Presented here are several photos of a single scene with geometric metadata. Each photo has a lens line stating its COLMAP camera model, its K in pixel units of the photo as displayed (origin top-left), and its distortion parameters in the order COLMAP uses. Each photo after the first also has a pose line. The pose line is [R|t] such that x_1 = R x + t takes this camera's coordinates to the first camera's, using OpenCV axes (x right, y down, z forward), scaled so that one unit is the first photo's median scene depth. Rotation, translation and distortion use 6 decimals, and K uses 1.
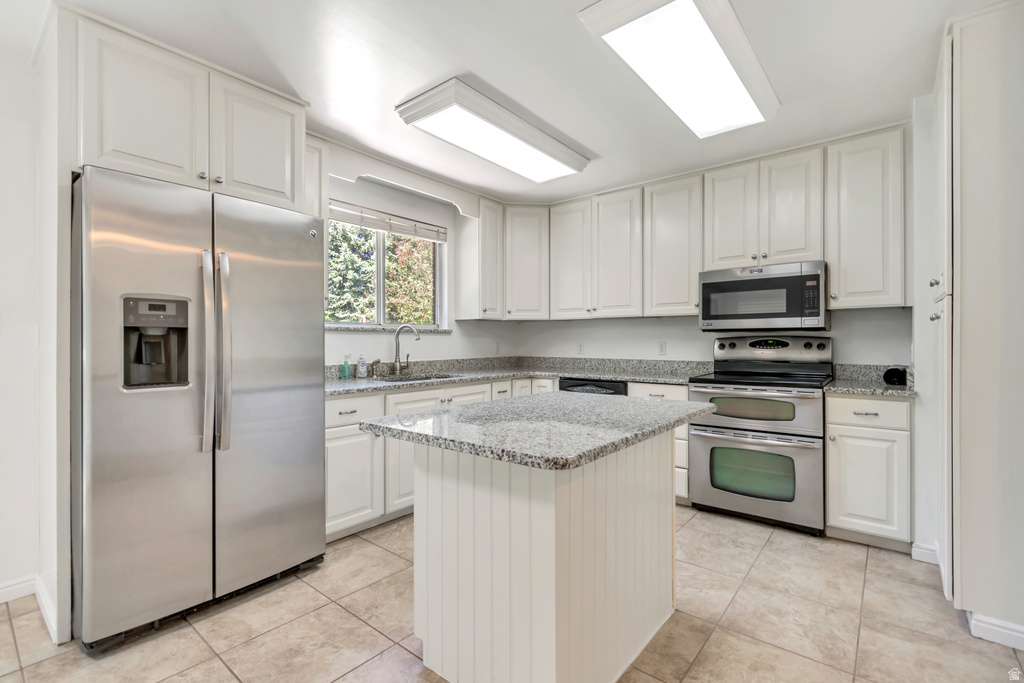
lens RADIAL K [[460.9, 0, 515.1], [0, 460.9, 338.3], [0, 0, 1]] dist [0.001492, -0.000498]
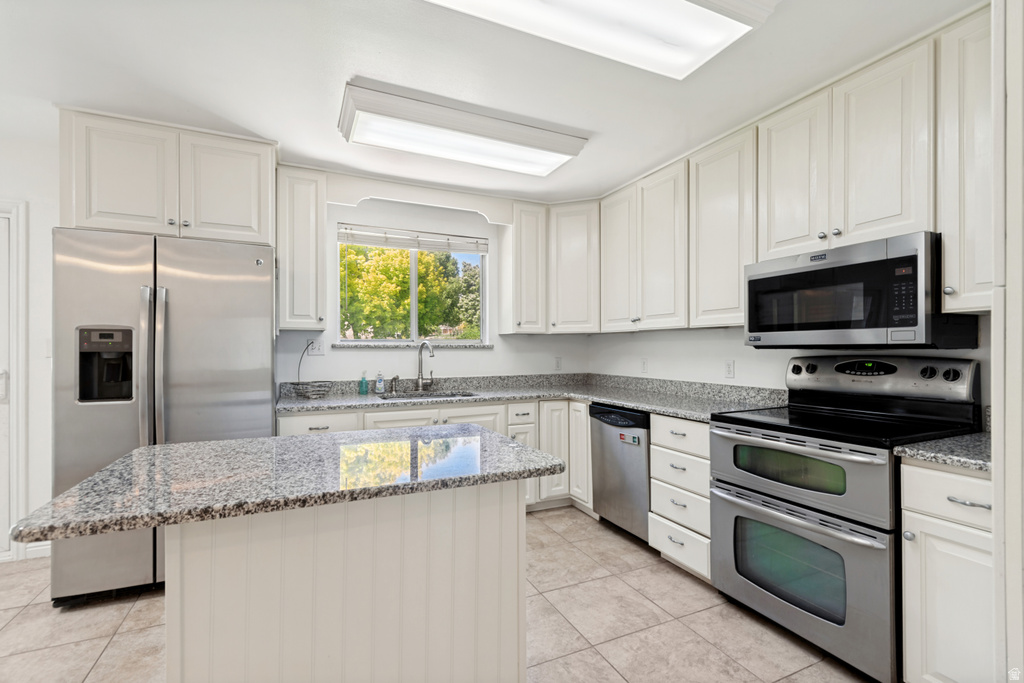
lens RADIAL K [[460.9, 0, 513.0], [0, 460.9, 346.3], [0, 0, 1]] dist [0.001492, -0.000498]
pose [[0.896825, -0.002277, -0.442380, 0.414567], [0.002852, 0.999996, 0.000635, -0.020826], [0.442377, -0.001831, 0.896827, 0.213482]]
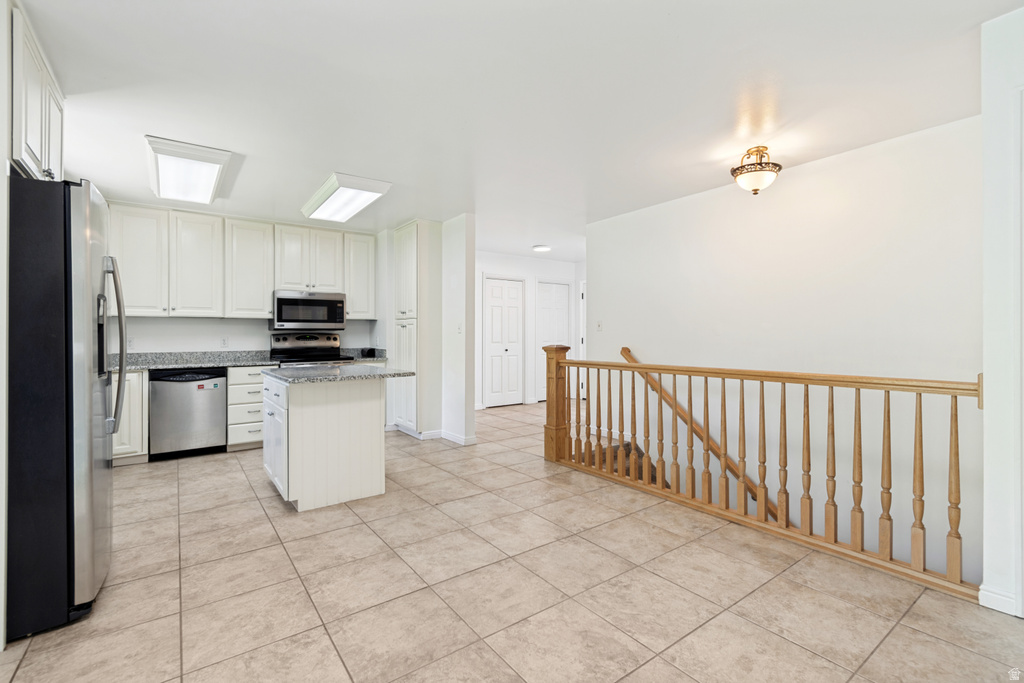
lens RADIAL K [[460.9, 0, 517.6], [0, 460.9, 332.2], [0, 0, 1]] dist [0.001492, -0.000498]
pose [[0.256761, 0.005690, 0.966458, -0.895588], [-0.001556, 0.999984, -0.005474, -0.000298], [-0.966474, -0.000098, 0.256765, -0.159220]]
